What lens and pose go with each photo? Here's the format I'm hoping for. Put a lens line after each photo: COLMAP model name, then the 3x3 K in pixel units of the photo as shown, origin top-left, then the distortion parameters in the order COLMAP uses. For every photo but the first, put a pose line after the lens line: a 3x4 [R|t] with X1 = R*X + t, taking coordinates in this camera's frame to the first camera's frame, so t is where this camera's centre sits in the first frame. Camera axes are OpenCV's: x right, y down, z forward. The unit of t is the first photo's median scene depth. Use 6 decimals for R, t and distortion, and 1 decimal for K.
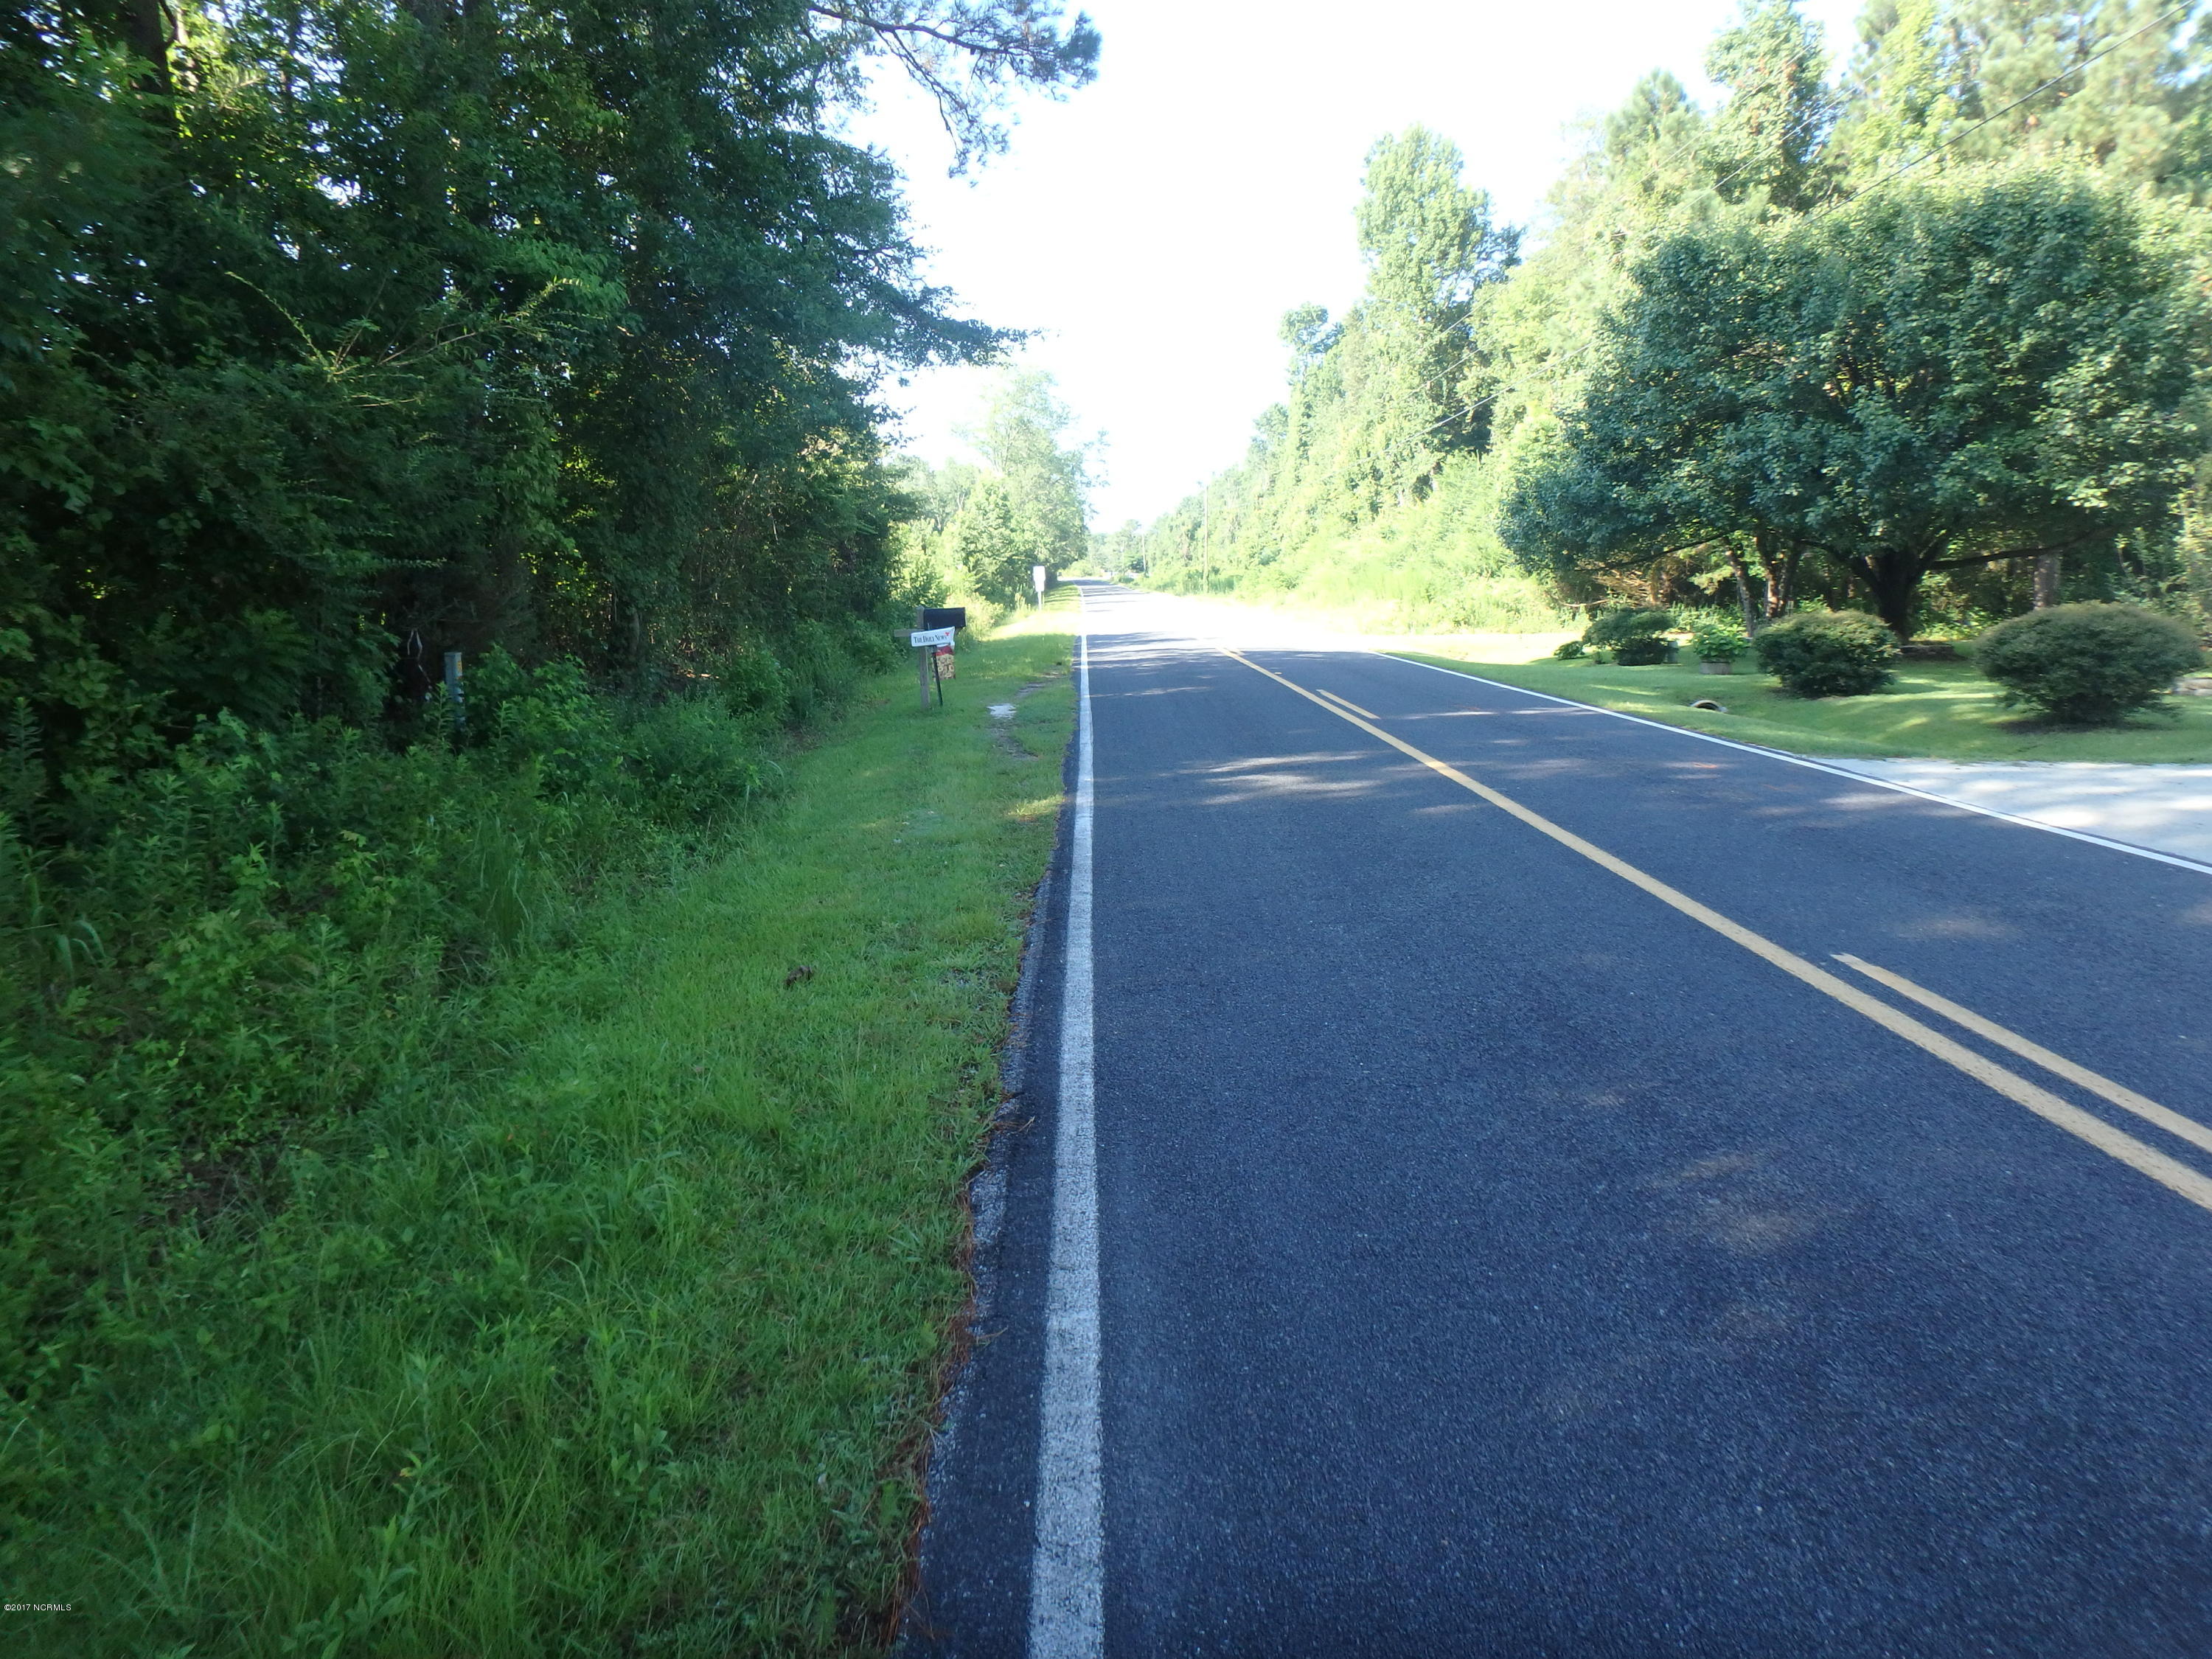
lens RADIAL K [[1362.6, 0, 1106.0], [0, 1362.6, 829.5], [0, 0, 1]] dist [-0.038839, 0.015399]
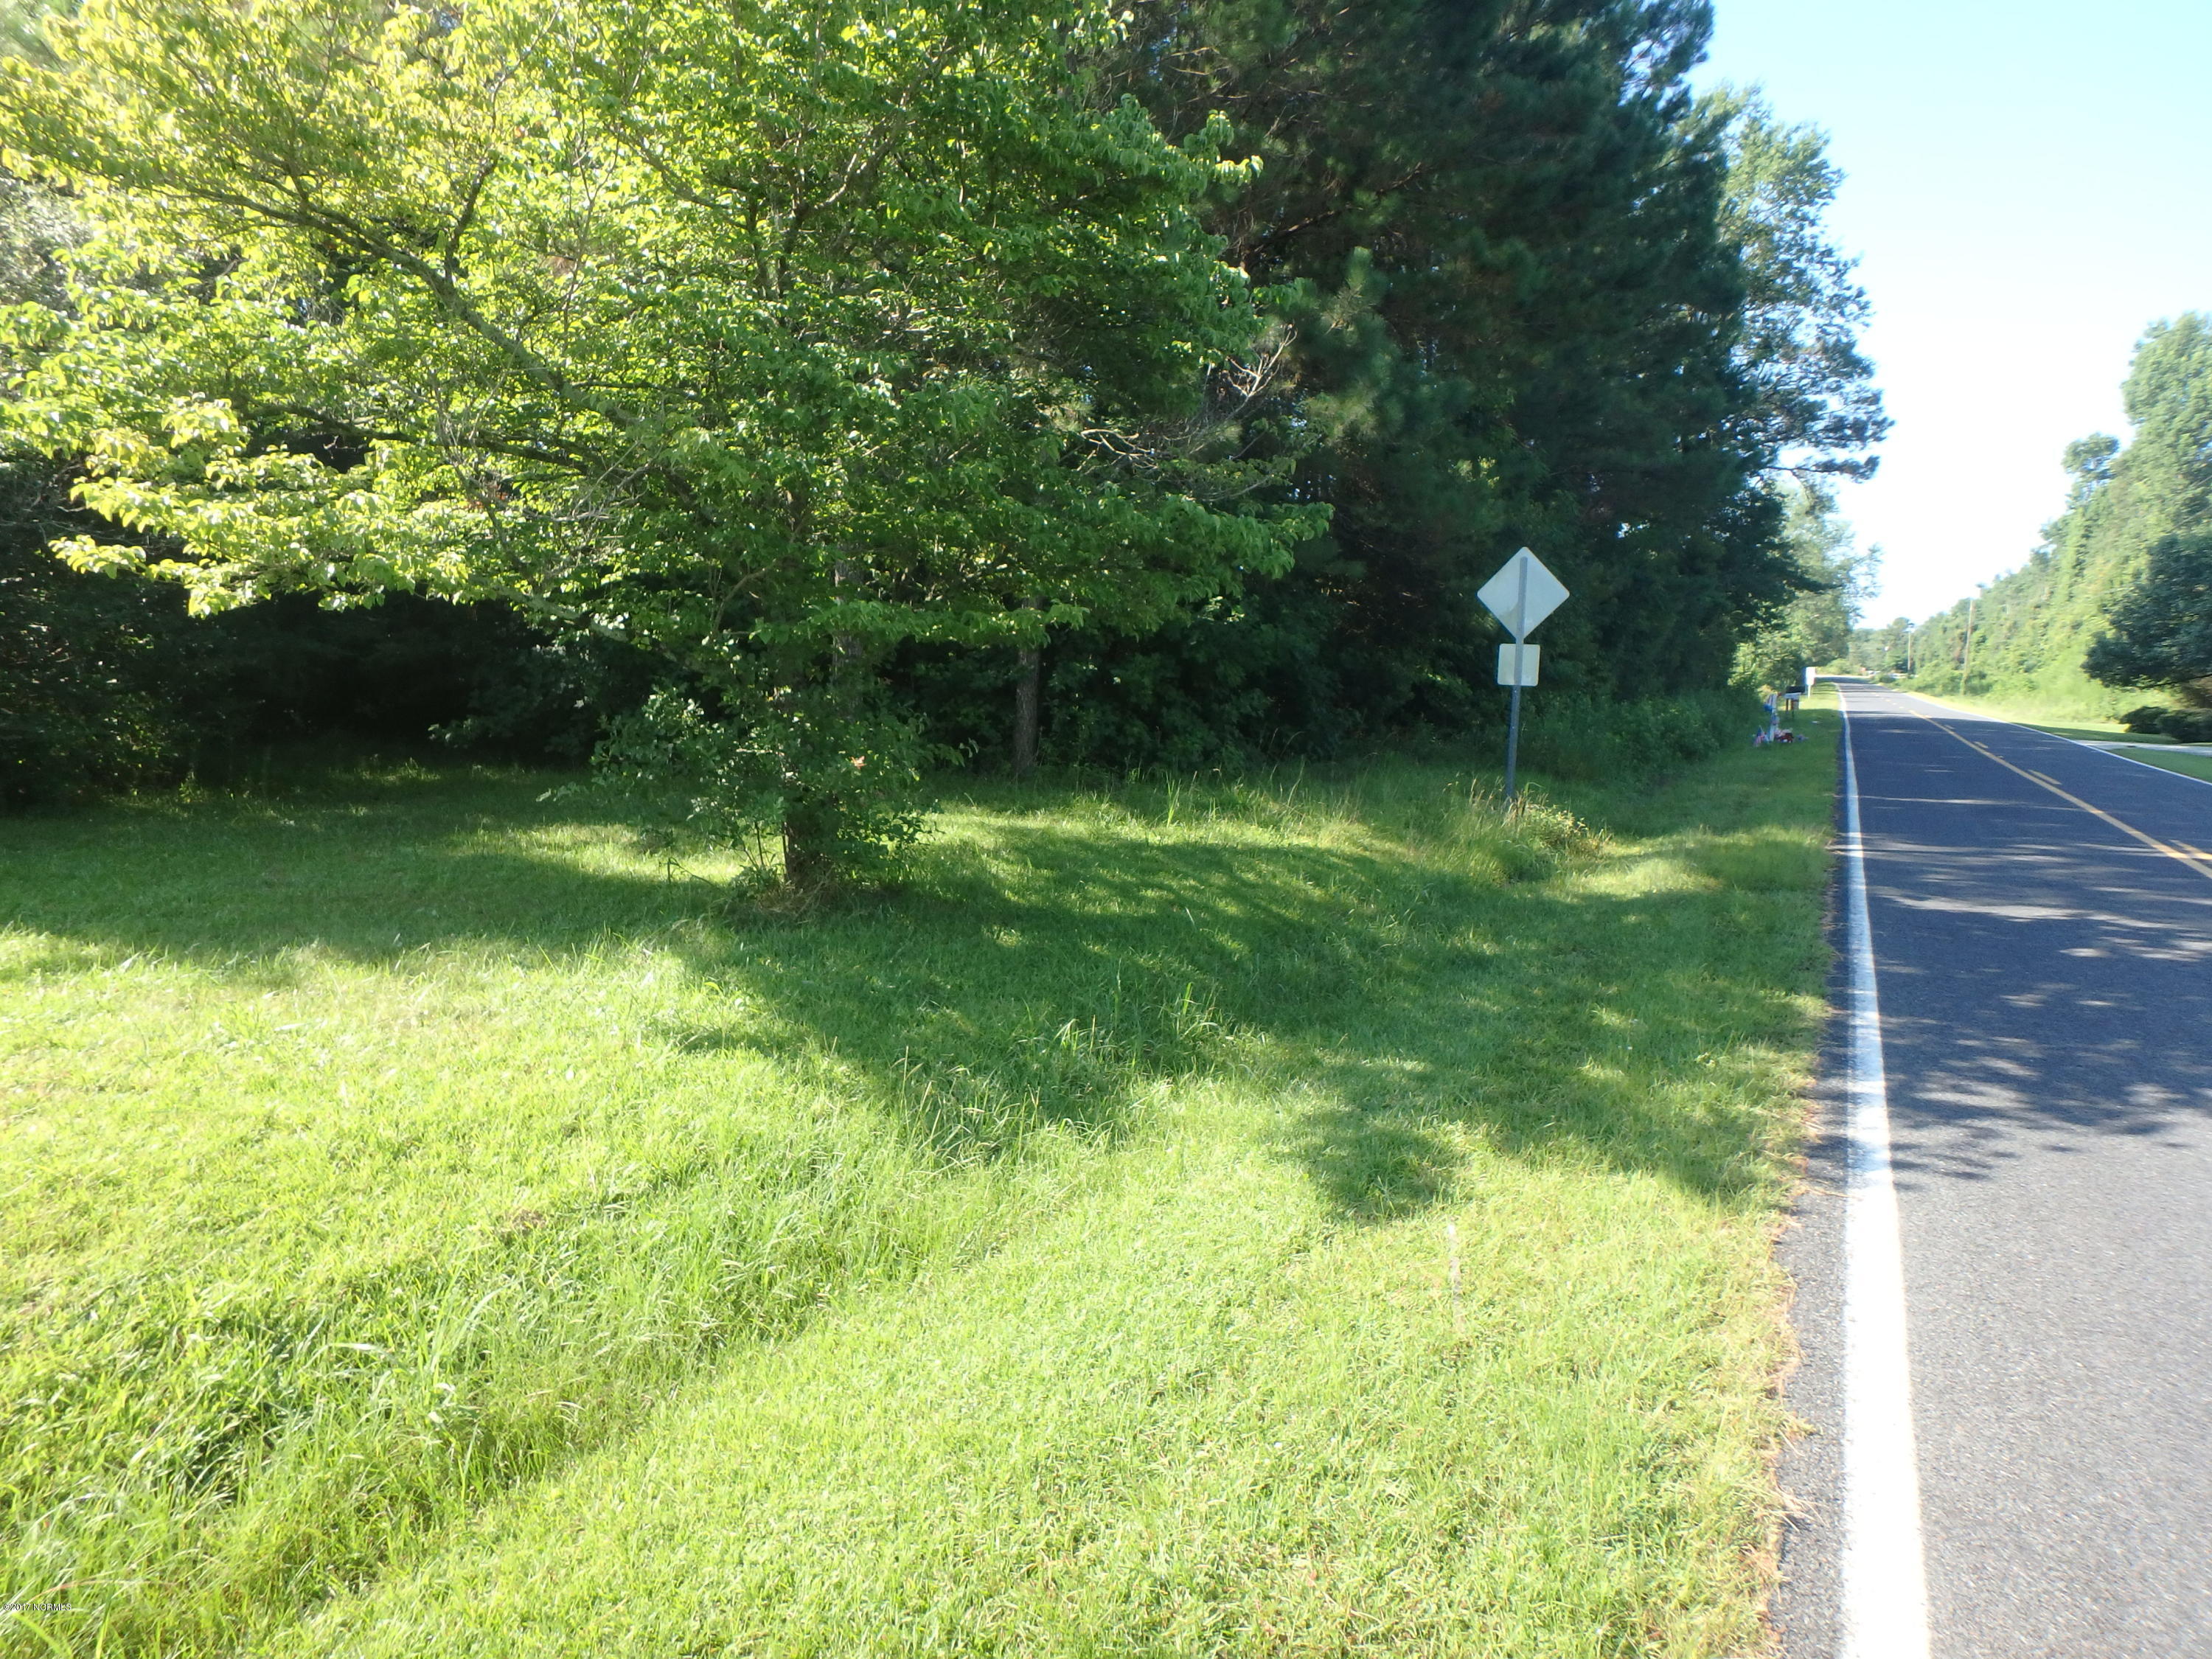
lens RADIAL K [[1334.5, 0, 1053.2], [0, 1334.5, 831.5], [0, 0, 1]] dist [-0.098434, 0.037893]
pose [[0.846951, 0.097096, -0.522730, 0.000922], [-0.124835, 0.992014, -0.017999, 0.049819], [0.516808, 0.080499, 0.852308, -0.273509]]
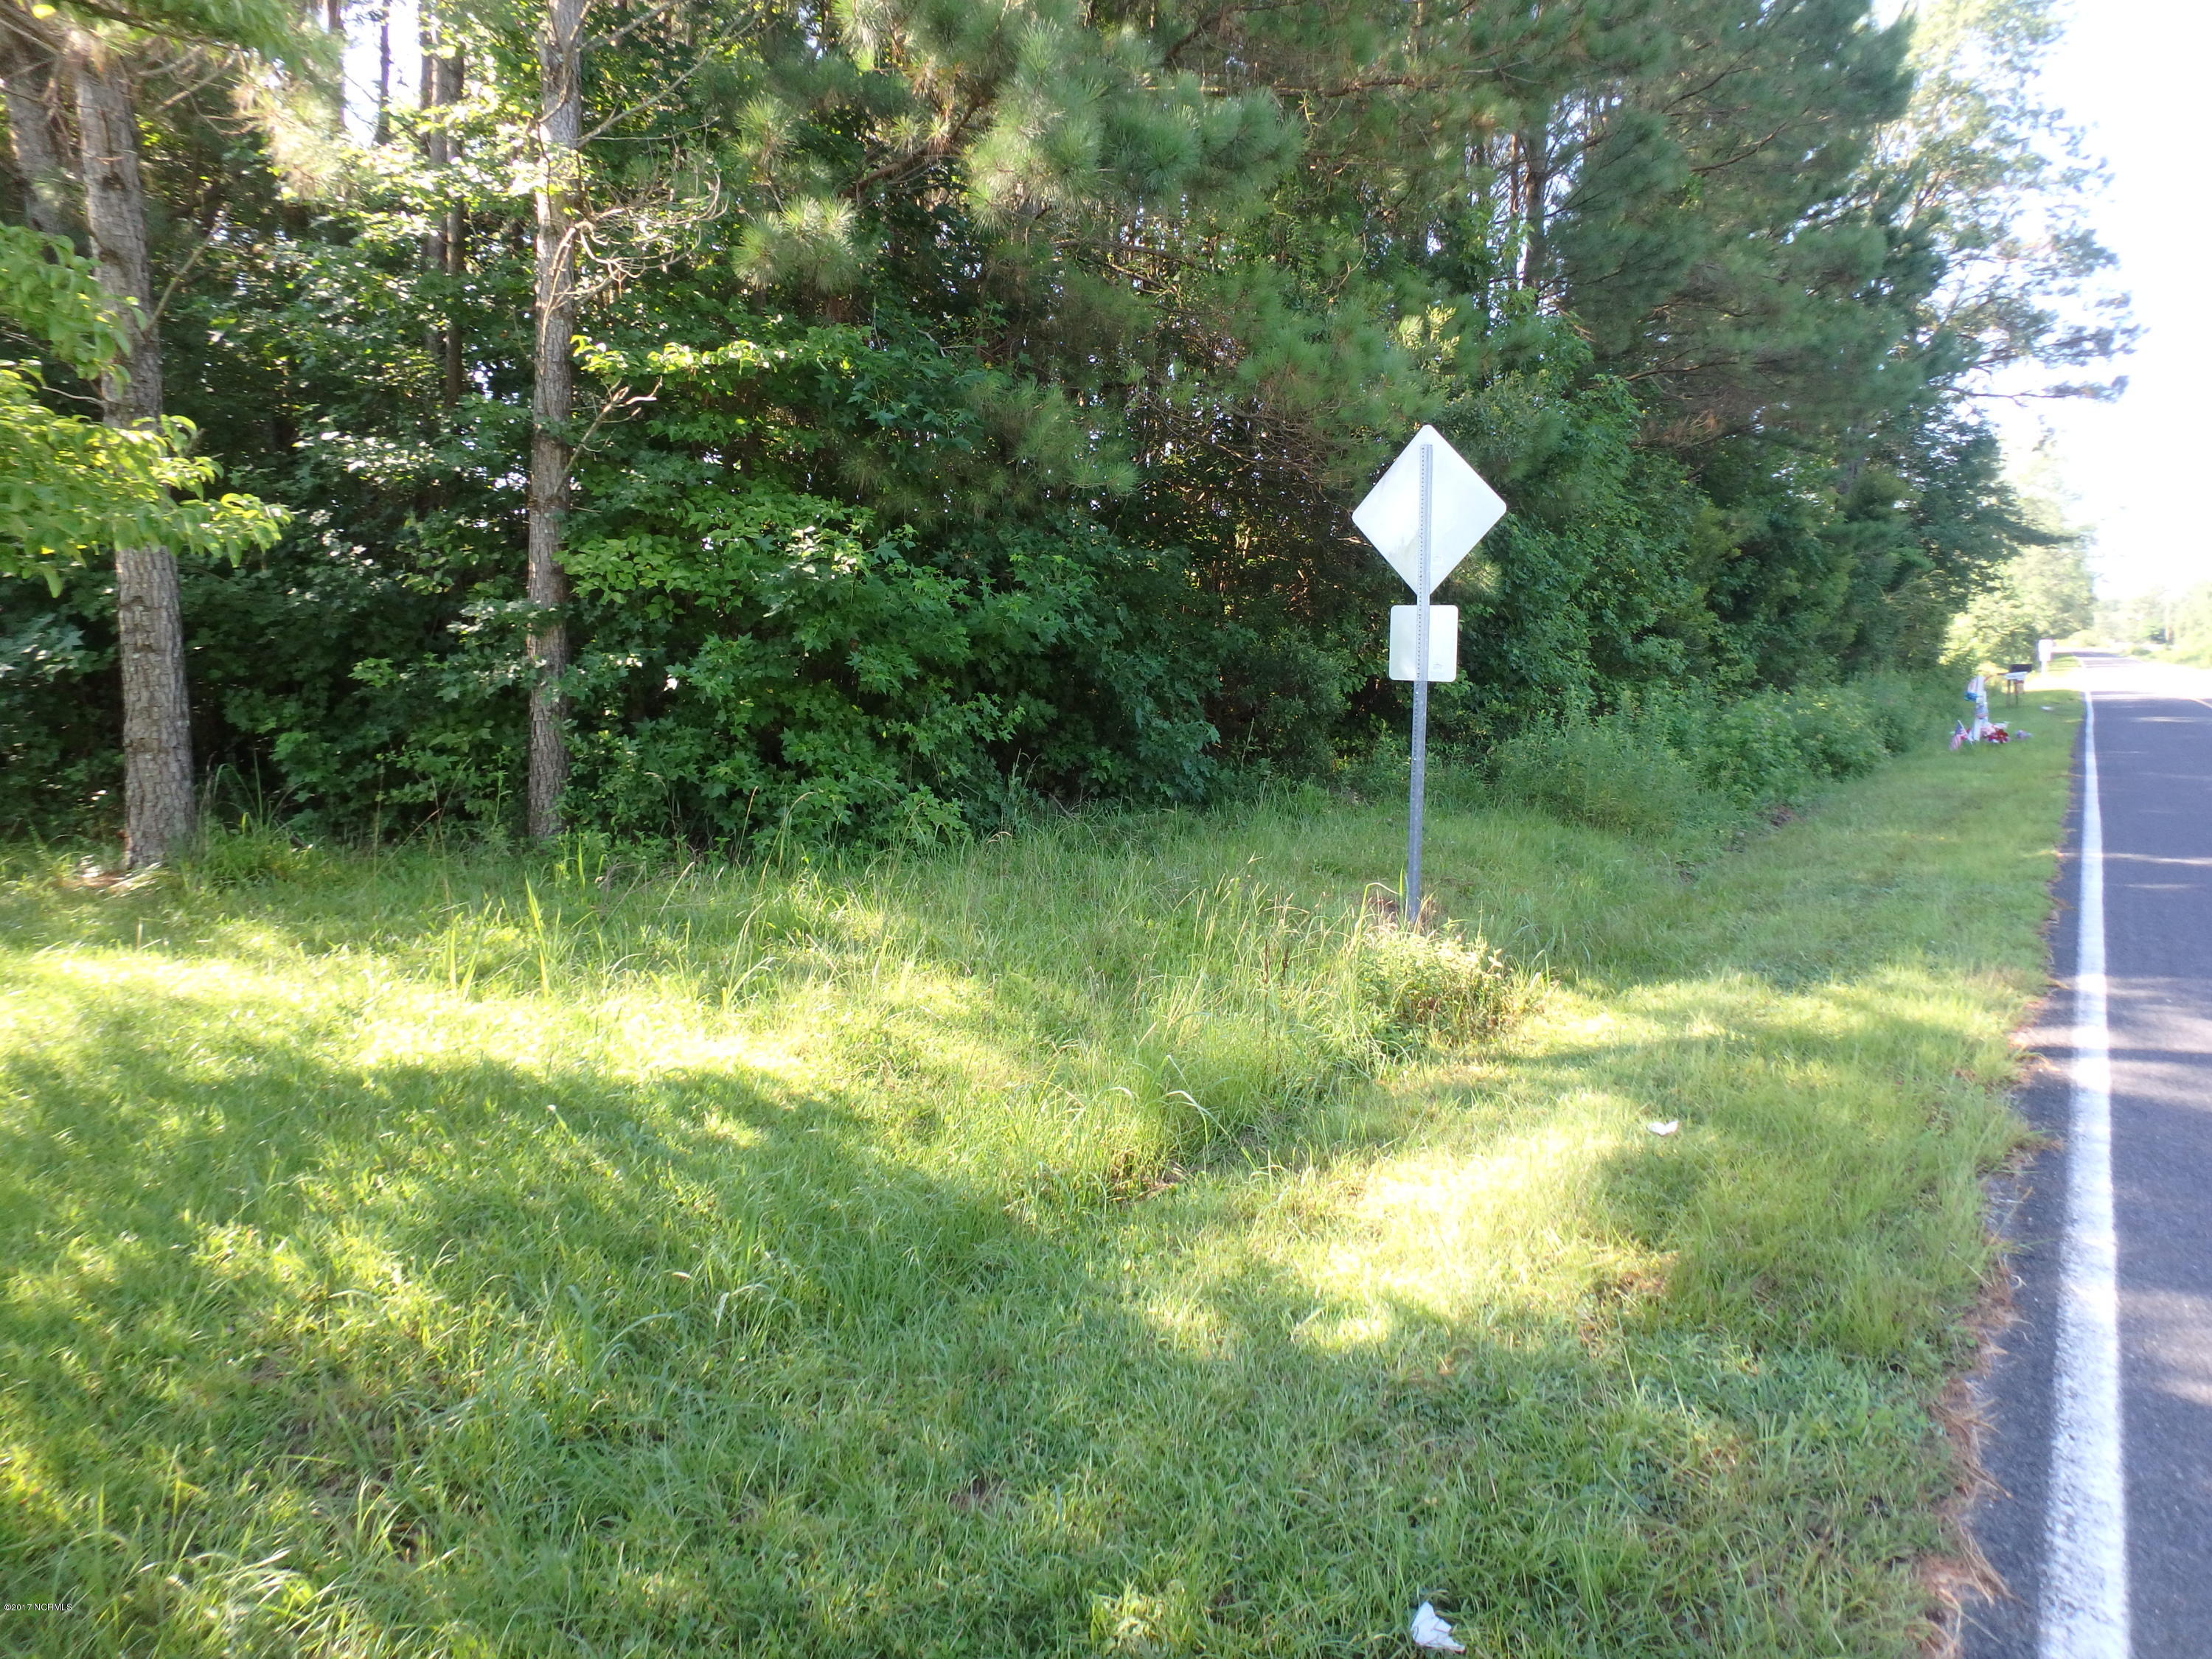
lens RADIAL K [[1351.7, 0, 1121.9], [0, 1351.7, 812.4], [0, 0, 1]] dist [-0.045453, 0.012802]
pose [[0.801384, 0.081182, -0.592615, 0.000993], [-0.115090, 0.993162, -0.019581, 0.039524], [0.586973, 0.083896, 0.805248, -0.217144]]
